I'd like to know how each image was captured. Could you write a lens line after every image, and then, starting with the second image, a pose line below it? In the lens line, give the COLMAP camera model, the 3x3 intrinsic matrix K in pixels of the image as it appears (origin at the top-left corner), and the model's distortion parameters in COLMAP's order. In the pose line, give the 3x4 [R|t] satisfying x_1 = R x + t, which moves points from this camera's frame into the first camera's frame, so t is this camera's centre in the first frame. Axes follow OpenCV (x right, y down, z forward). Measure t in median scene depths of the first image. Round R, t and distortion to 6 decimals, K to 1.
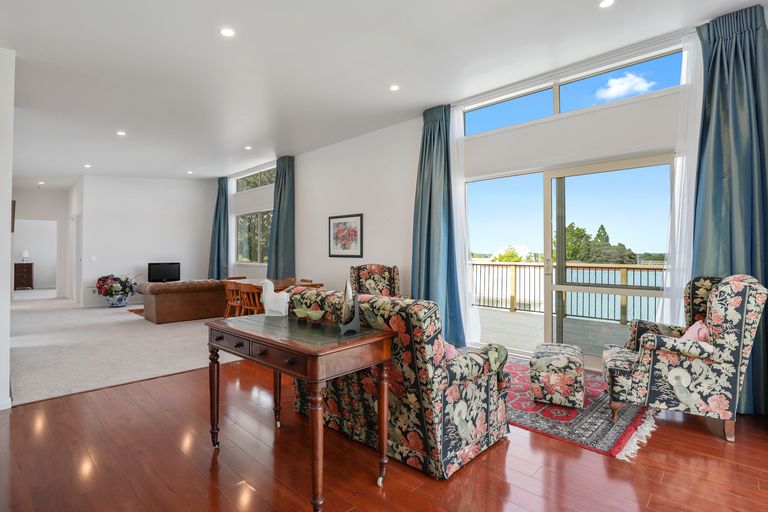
lens RADIAL K [[381.3, 0, 387.0], [0, 381.3, 248.6], [0, 0, 1]] dist [-0.018996, 0.005653]
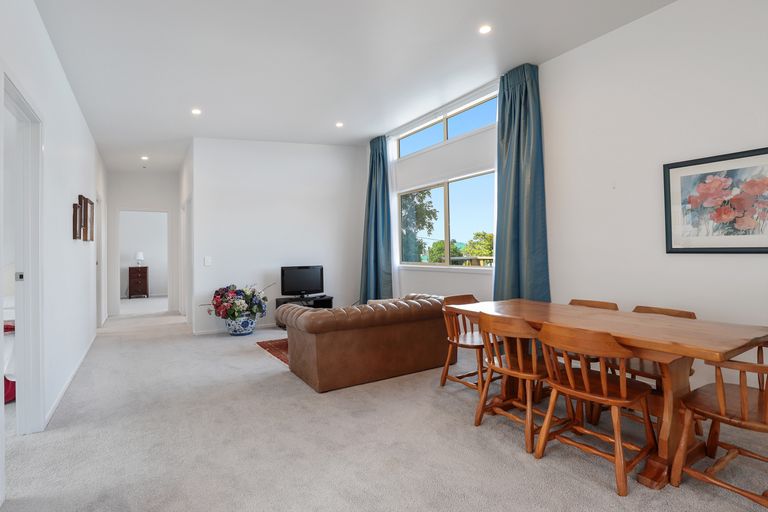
lens RADIAL K [[381.3, 0, 402.9], [0, 381.3, 248.5], [0, 0, 1]] dist [-0.018996, 0.005653]
pose [[0.980086, -0.016787, -0.197863, -0.493593], [0.017640, 0.999841, 0.002552, 0.013260], [0.197789, -0.005992, 0.980226, 0.662177]]
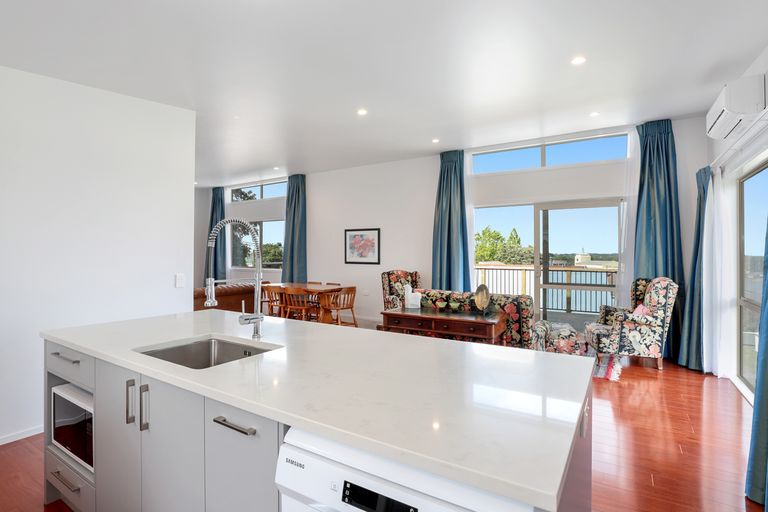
lens RADIAL K [[381.3, 0, 384.8], [0, 381.3, 249.7], [0, 0, 1]] dist [-0.018996, 0.005653]
pose [[0.980480, 0.001405, 0.196614, -0.351382], [-0.001818, 0.999997, 0.001920, -0.030896], [-0.196610, -0.002240, 0.980479, -0.245265]]
